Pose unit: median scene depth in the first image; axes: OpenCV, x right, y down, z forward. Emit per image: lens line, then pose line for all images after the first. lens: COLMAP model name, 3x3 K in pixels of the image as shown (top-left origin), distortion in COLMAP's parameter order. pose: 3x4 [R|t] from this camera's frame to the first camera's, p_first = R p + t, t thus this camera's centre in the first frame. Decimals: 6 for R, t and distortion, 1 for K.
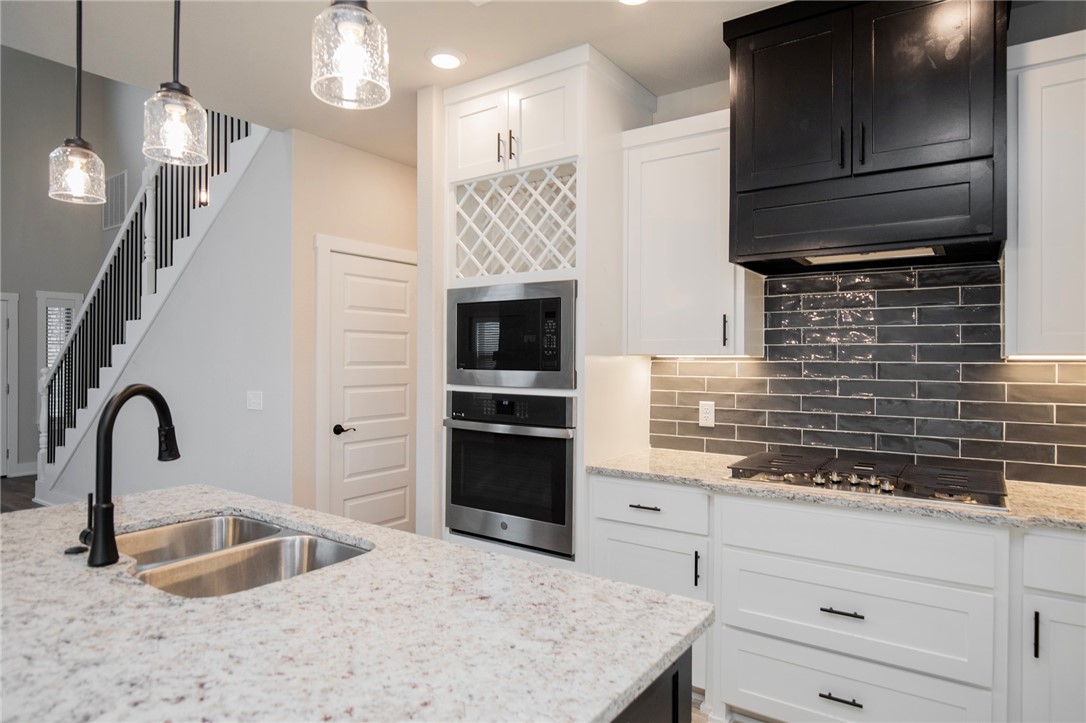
lens RADIAL K [[627.6, 0, 569.5], [0, 627.6, 358.6], [0, 0, 1]] dist [-0.011553, -0.000225]
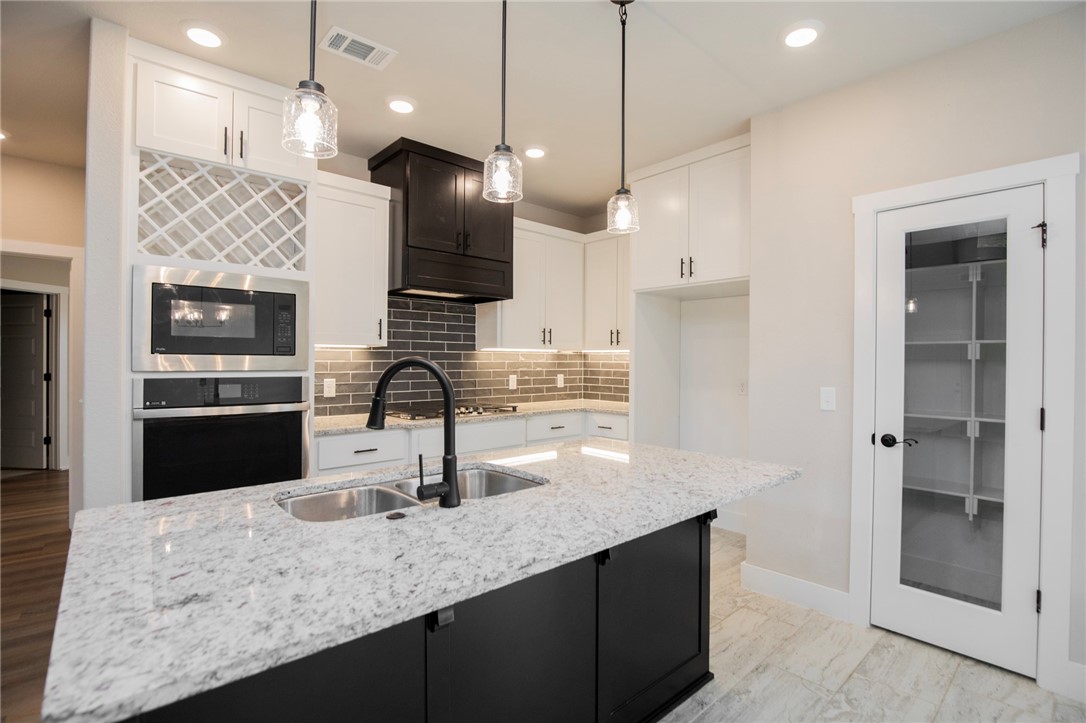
lens RADIAL K [[507.2, 0, 549.8], [0, 507.2, 361.6], [0, 0, 1]] dist [-0.033563, 0.004517]
pose [[0.247568, -0.006258, 0.968850, -0.826825], [-0.003707, 0.999966, 0.007406, 0.022620], [-0.968863, -0.005425, 0.247537, 0.288892]]
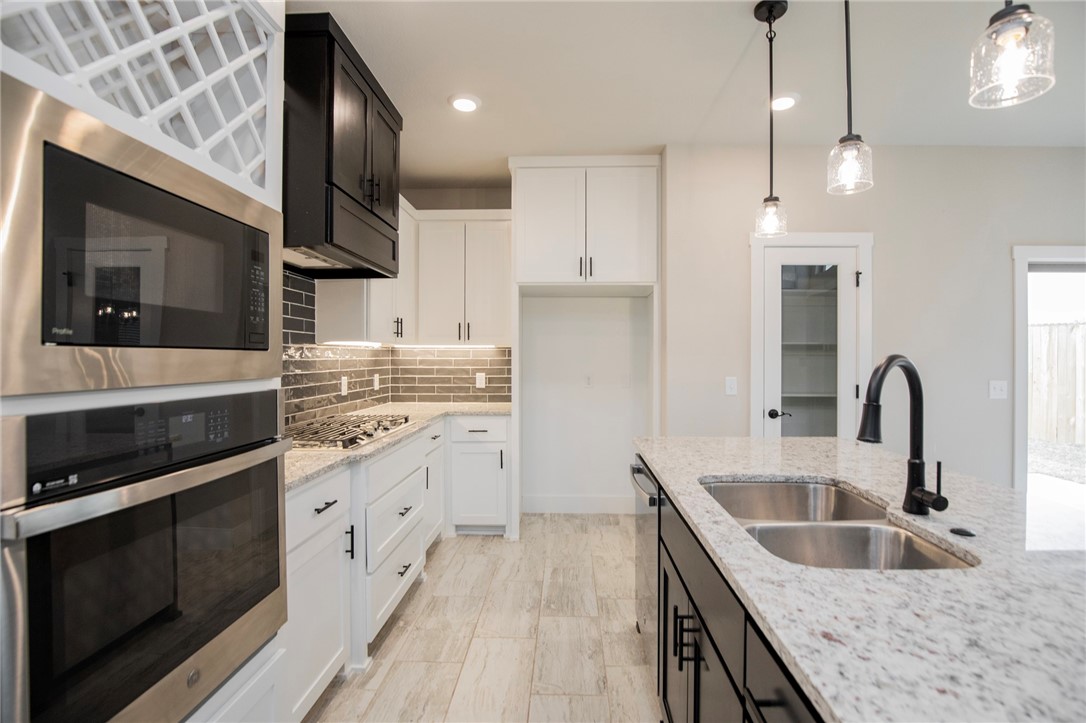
lens RADIAL K [[507.2, 0, 554.6], [0, 507.2, 353.2], [0, 0, 1]] dist [-0.033563, 0.004517]
pose [[-0.524136, 0.001254, 0.851634, -0.590361], [-0.002979, 0.999990, -0.003306, 0.023930], [-0.851630, -0.004270, -0.524127, 1.019657]]
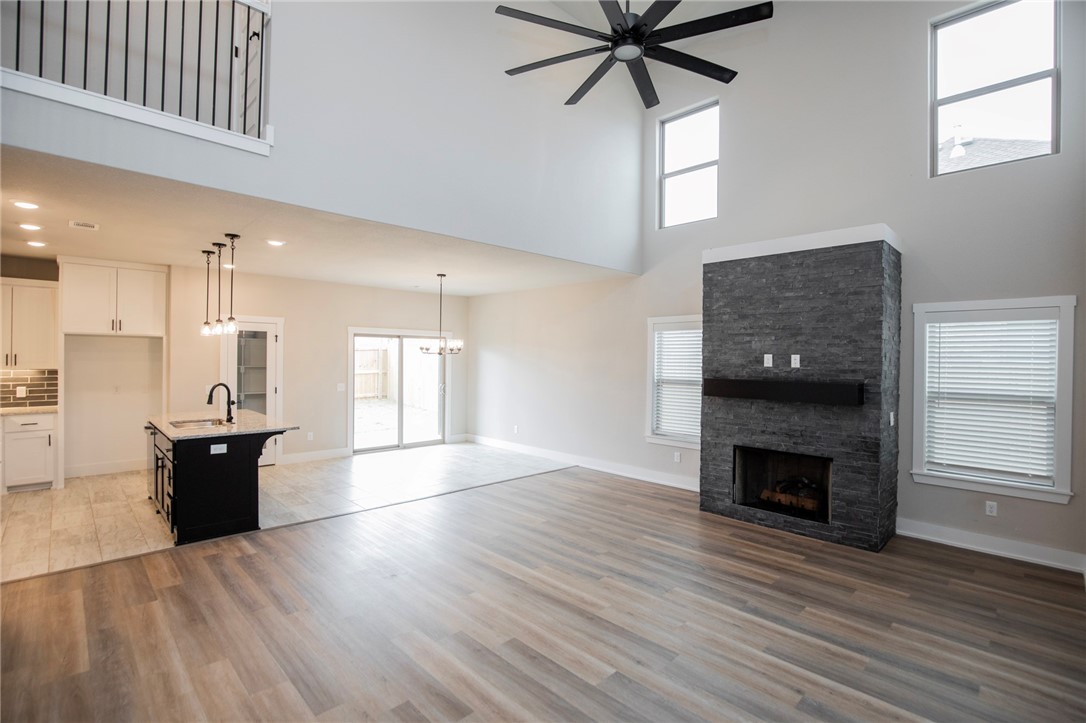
lens RADIAL K [[507.2, 0, 550.0], [0, 507.2, 355.7], [0, 0, 1]] dist [-0.033563, 0.004517]
pose [[-0.977648, -0.013045, 0.209845, -1.903239], [-0.013193, 0.999913, 0.000693, -0.091590], [-0.209836, -0.002091, -0.977734, 2.042115]]
